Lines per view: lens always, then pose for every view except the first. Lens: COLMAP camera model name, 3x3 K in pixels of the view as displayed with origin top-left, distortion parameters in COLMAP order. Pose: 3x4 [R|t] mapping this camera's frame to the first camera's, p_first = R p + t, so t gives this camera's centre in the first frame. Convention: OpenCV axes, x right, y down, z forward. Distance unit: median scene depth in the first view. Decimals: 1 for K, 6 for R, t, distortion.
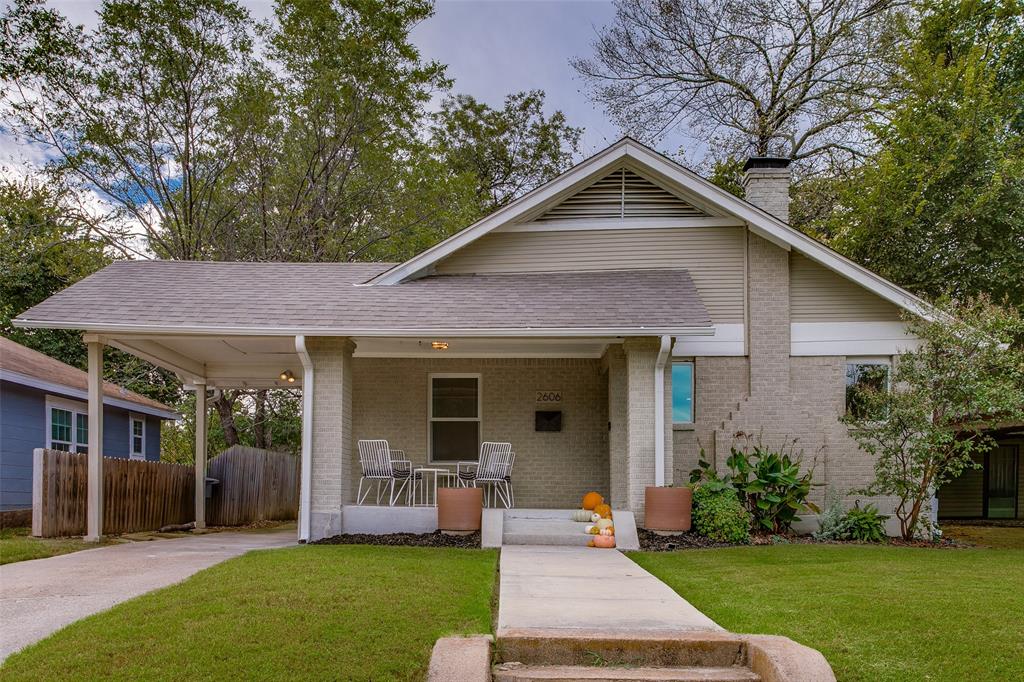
lens RADIAL K [[798.6, 0, 512.0], [0, 798.6, 341.0], [0, 0, 1]] dist [0.004821, 0.004828]
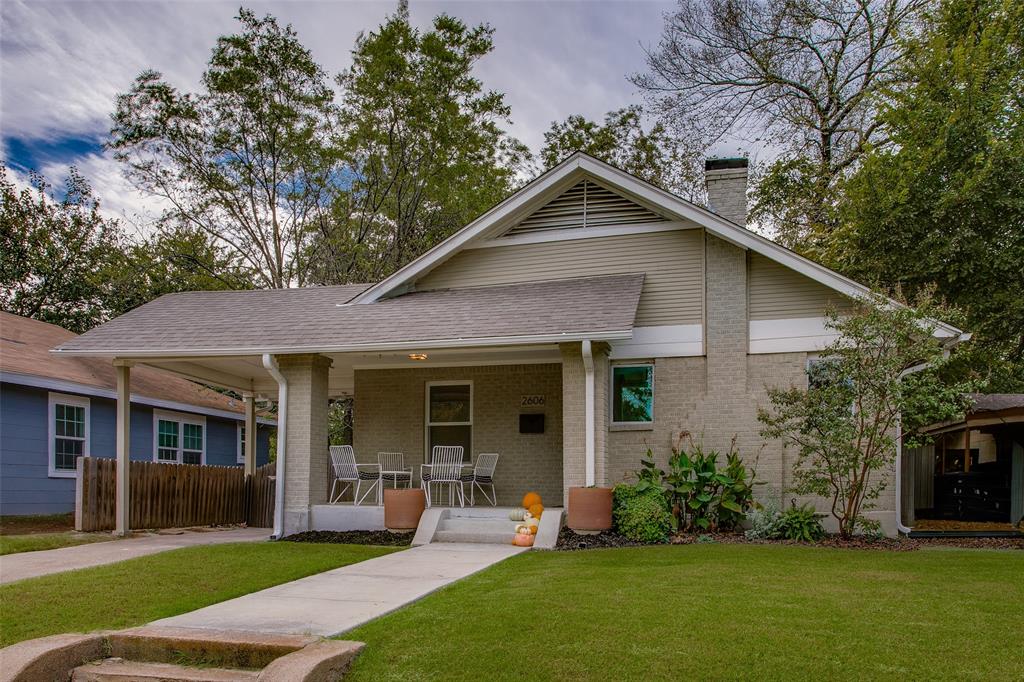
lens RADIAL K [[744.4, 0, 512.0], [0, 744.4, 341.0], [0, 0, 1]] dist [-0.010454, -0.001402]
pose [[0.982379, -0.041769, -0.182172, 0.223883], [0.040740, 0.999126, -0.009392, -0.001095], [0.182405, 0.001805, 0.983222, 0.028278]]
